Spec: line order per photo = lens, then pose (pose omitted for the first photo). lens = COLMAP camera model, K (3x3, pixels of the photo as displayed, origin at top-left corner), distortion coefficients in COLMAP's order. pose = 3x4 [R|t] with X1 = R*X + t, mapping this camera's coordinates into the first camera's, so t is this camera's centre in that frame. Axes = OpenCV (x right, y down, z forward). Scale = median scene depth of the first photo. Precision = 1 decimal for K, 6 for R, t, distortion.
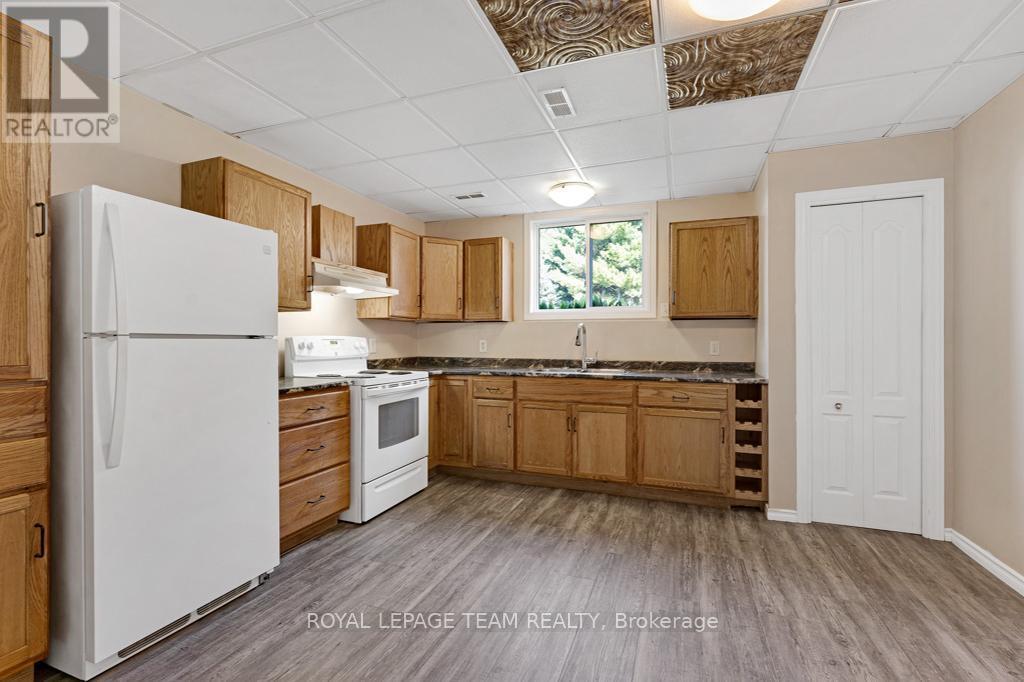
lens RADIAL K [[453.3, 0, 514.0], [0, 453.3, 335.4], [0, 0, 1]] dist [-0.001030, -0.000121]
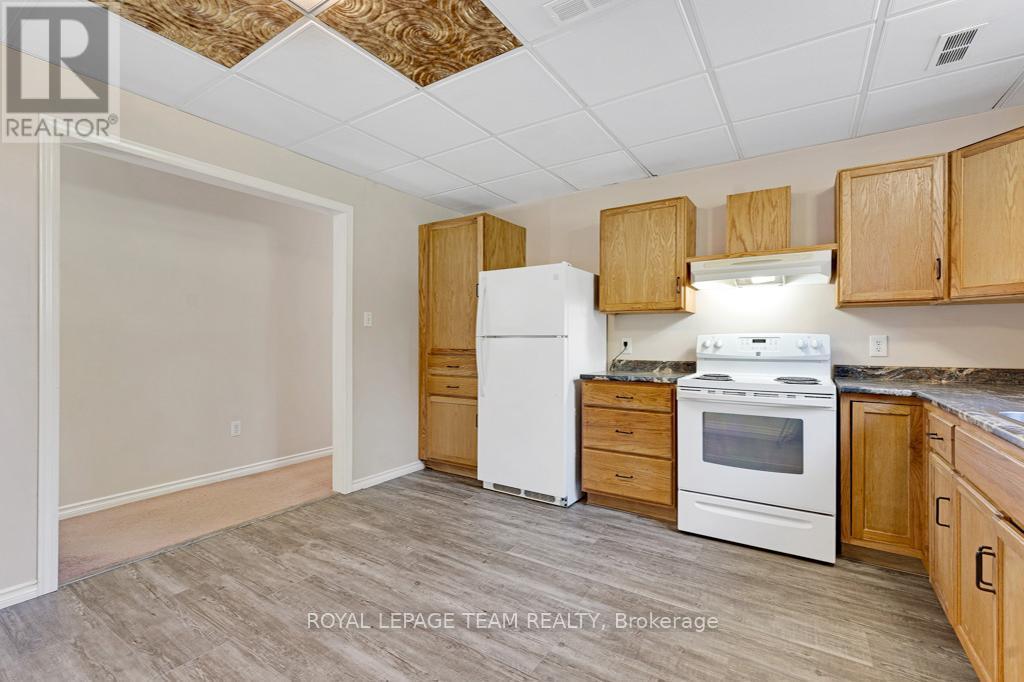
lens RADIAL K [[453.3, 0, 514.0], [0, 453.3, 335.4], [0, 0, 1]] dist [-0.001030, -0.000121]
pose [[-0.212912, -0.019420, -0.976878, 0.661477], [0.010119, 0.999705, -0.022079, 0.022926], [0.977019, -0.014585, -0.212653, 0.853033]]
